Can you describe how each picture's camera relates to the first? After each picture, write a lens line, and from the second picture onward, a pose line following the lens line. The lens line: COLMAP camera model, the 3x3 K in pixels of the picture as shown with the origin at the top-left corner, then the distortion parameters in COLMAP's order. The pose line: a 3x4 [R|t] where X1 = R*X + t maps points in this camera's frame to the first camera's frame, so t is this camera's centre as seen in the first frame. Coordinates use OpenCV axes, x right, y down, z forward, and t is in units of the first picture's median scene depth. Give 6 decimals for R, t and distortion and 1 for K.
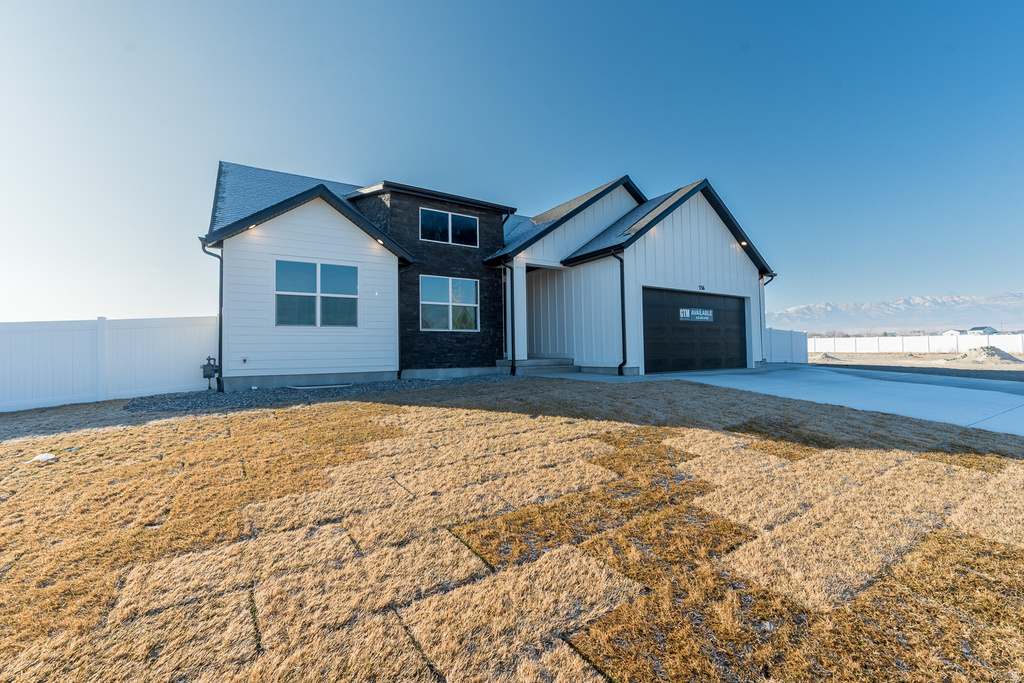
lens RADIAL K [[415.7, 0, 512.0], [0, 415.7, 341.5], [0, 0, 1]] dist [-0.001338, 0.000453]
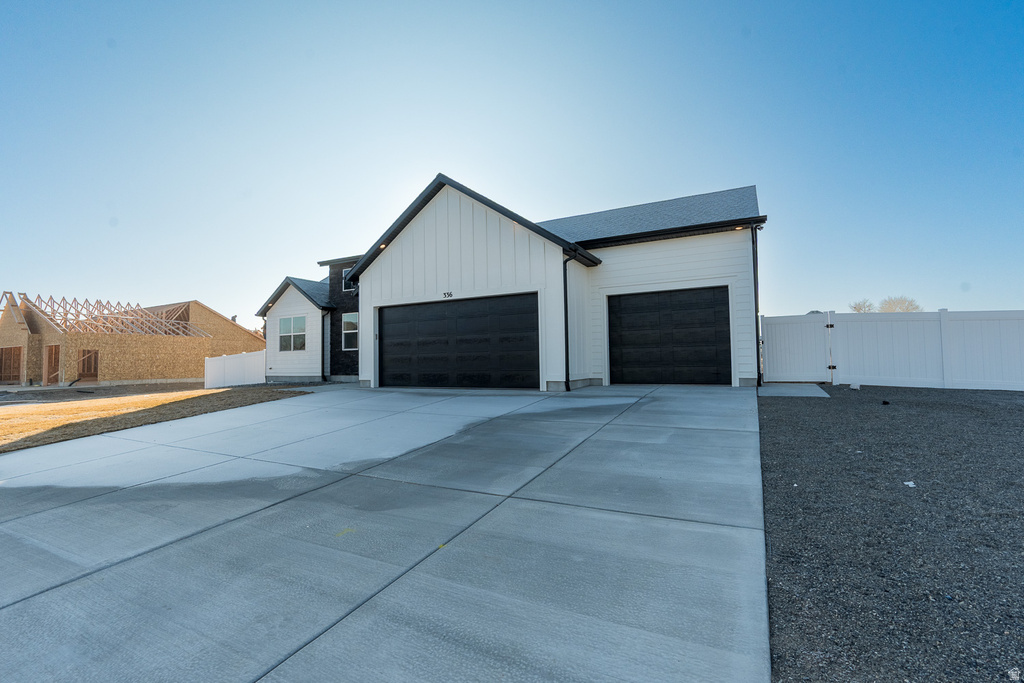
lens RADIAL K [[415.7, 0, 512.0], [0, 415.7, 341.5], [0, 0, 1]] dist [-0.001338, 0.000453]
pose [[0.532562, -0.035058, -0.845665, 1.560541], [0.027125, 0.999336, -0.024346, -0.005019], [0.845956, -0.009972, 0.533159, 0.782911]]
